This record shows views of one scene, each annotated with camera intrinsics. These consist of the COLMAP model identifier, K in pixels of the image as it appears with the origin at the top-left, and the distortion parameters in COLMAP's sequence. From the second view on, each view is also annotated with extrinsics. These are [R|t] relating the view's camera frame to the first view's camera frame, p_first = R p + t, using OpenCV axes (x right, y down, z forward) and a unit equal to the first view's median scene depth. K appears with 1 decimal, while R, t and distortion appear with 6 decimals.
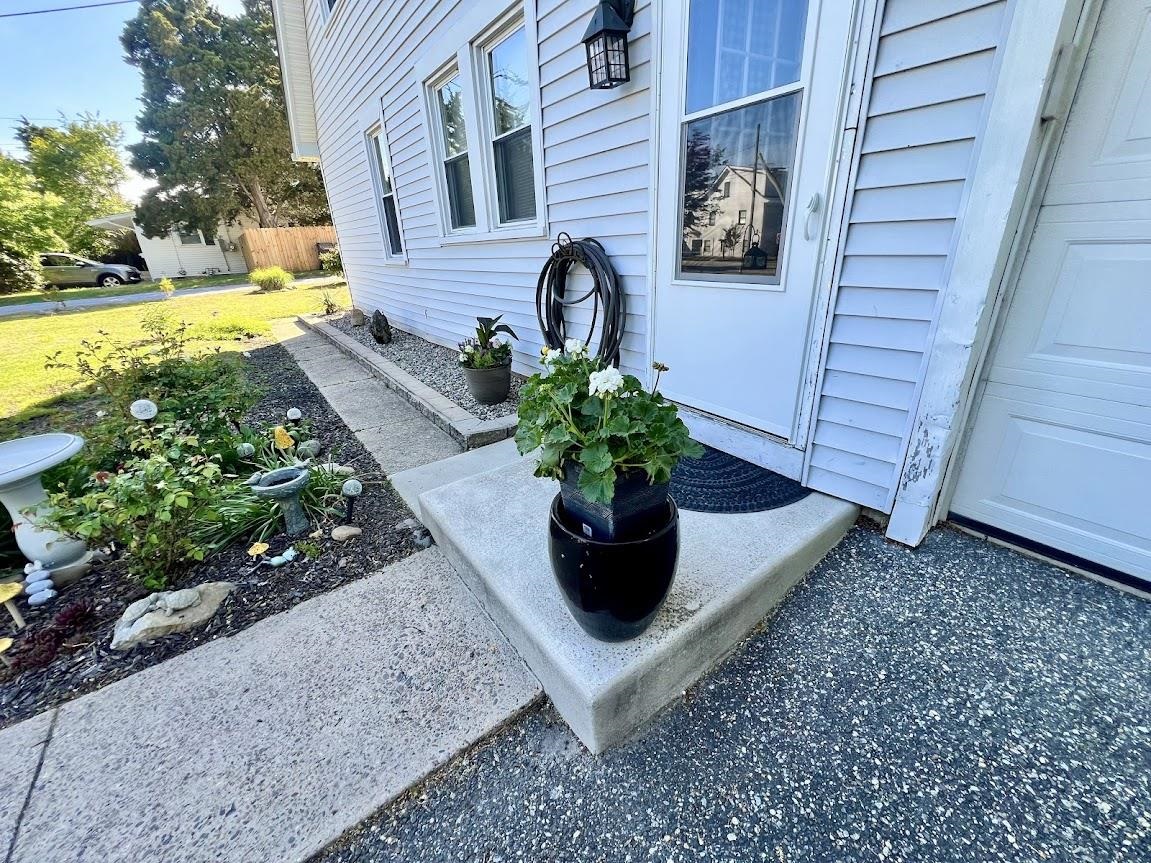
lens RADIAL K [[457.8, 0, 562.1], [0, 457.8, 415.5], [0, 0, 1]] dist [0.021457, -0.000254]
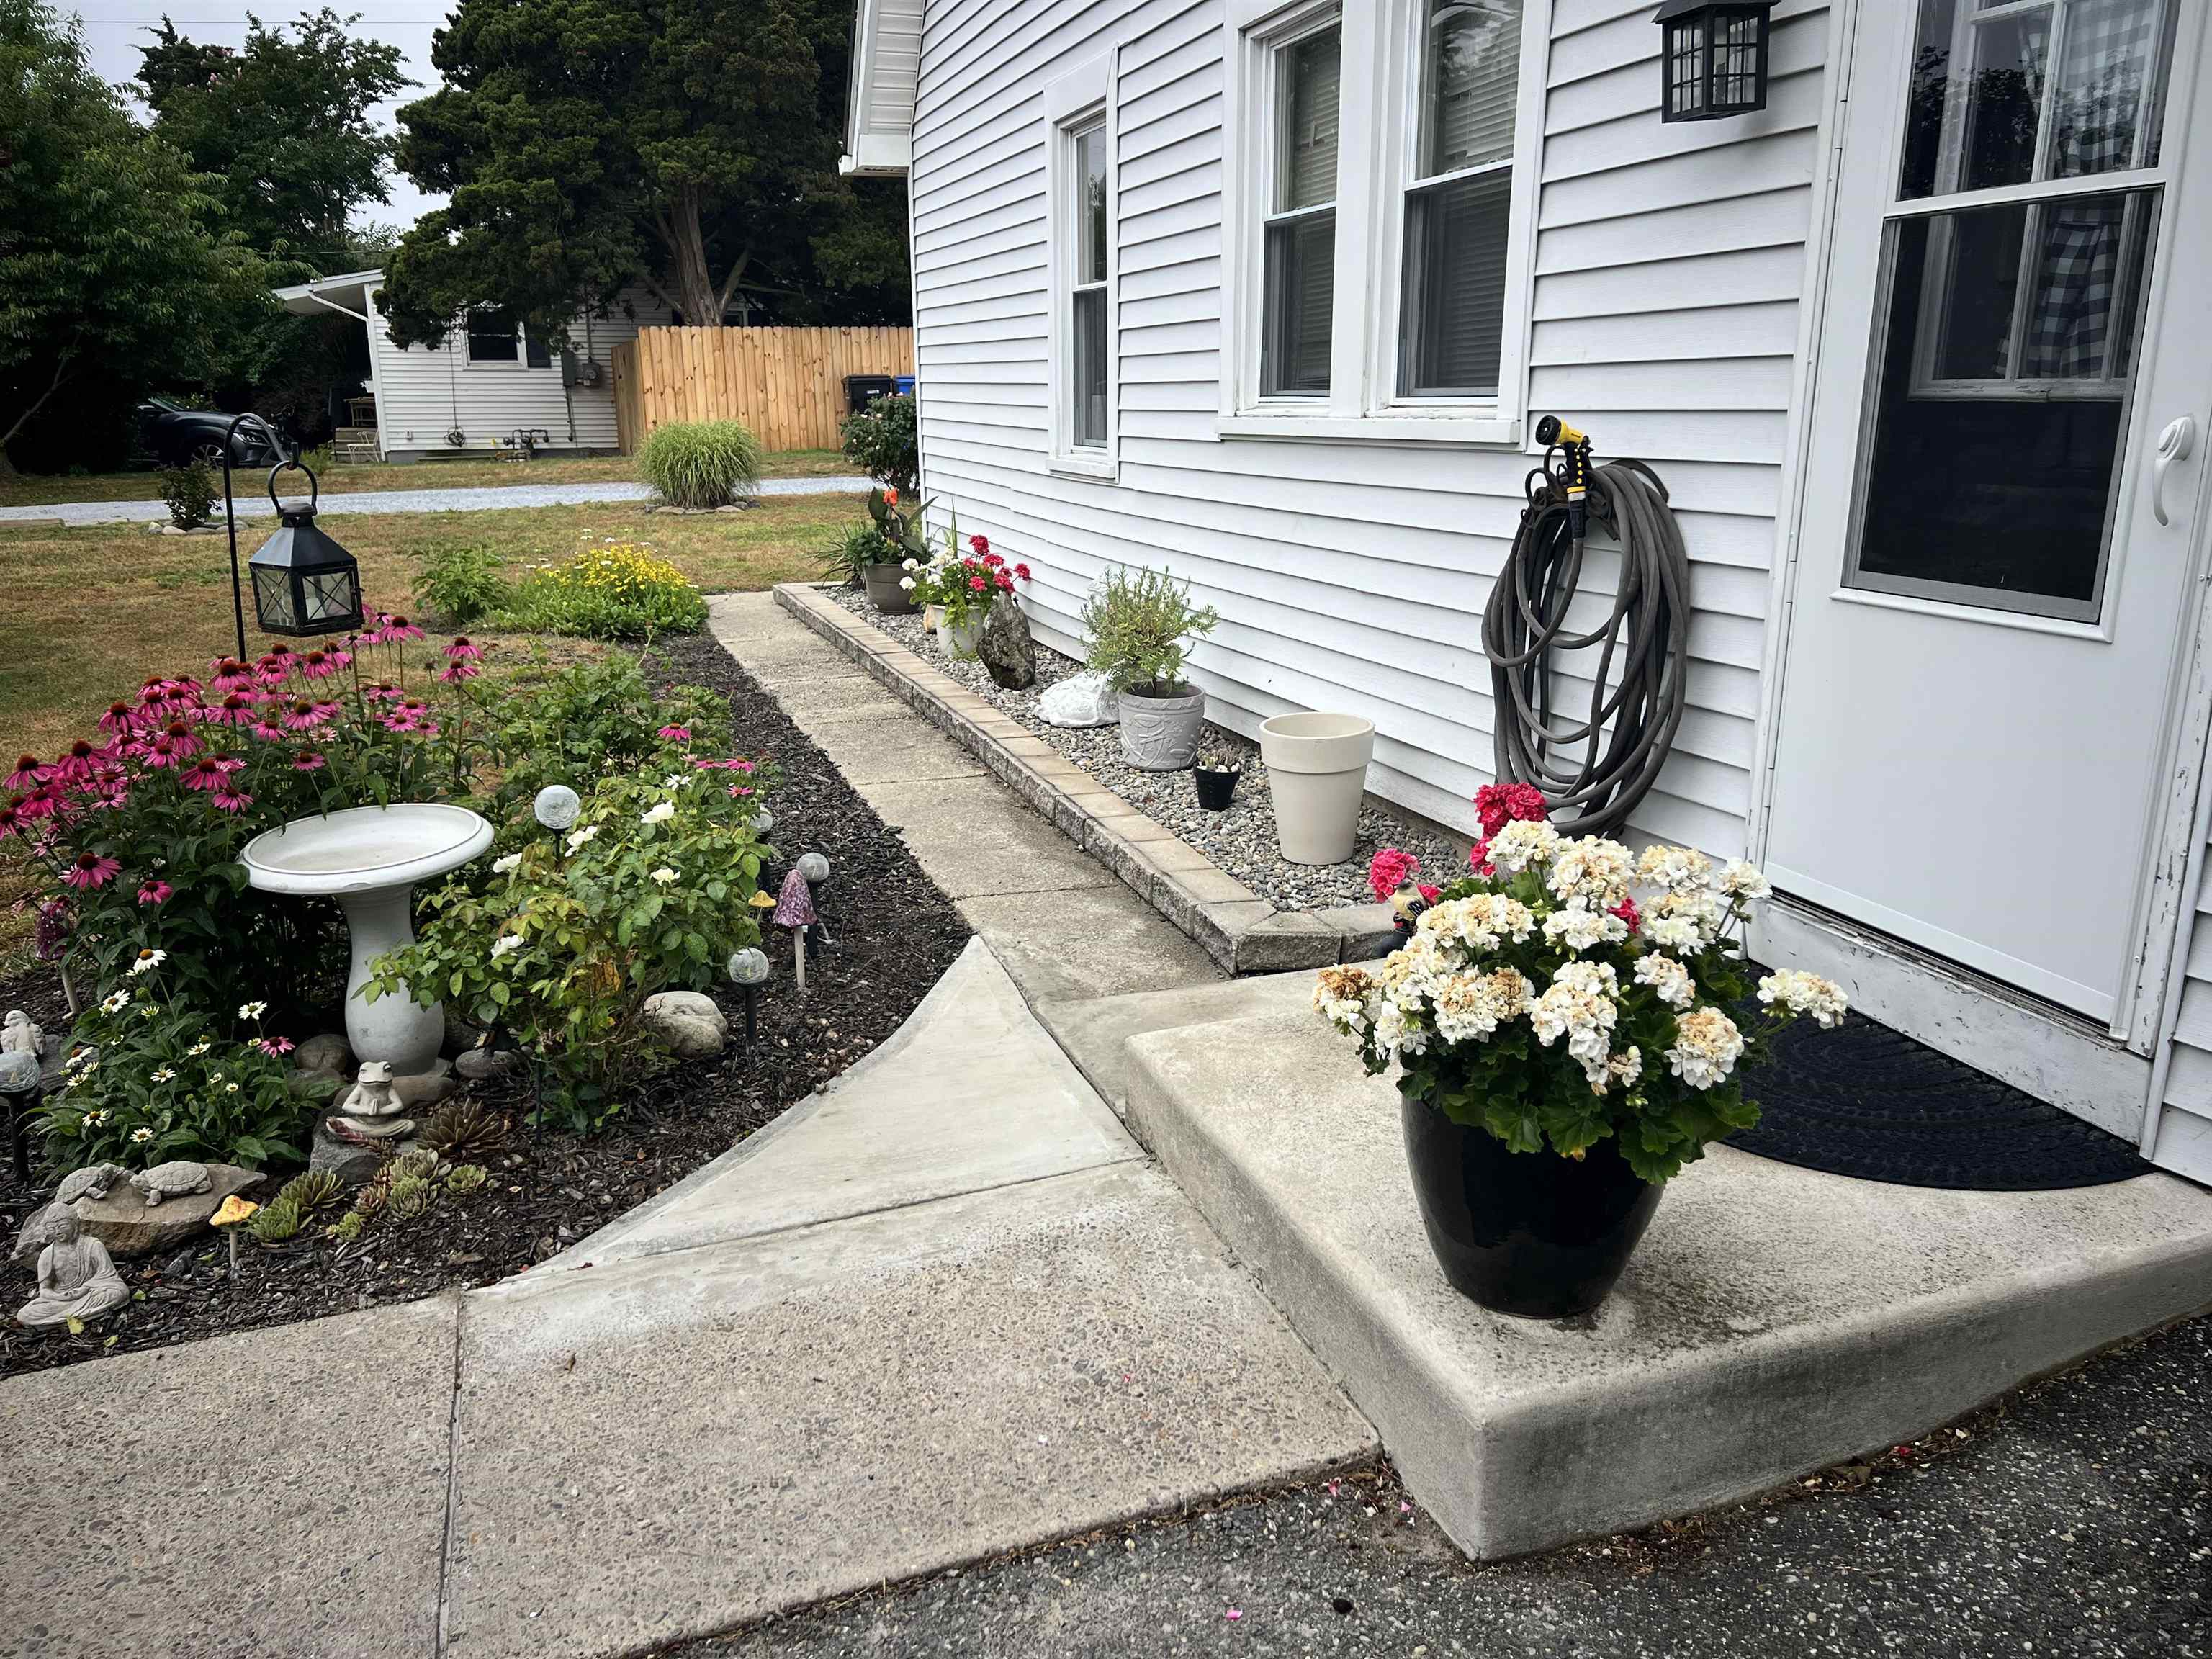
lens RADIAL K [[1668.3, 0, 1106.0], [0, 1668.3, 829.5], [0, 0, 1]] dist [0.027467, -0.003888]
pose [[0.960778, 0.113966, -0.252819, 0.037559], [-0.138343, 0.987084, -0.080782, 0.126082], [0.240347, 0.112590, 0.964135, -0.574755]]
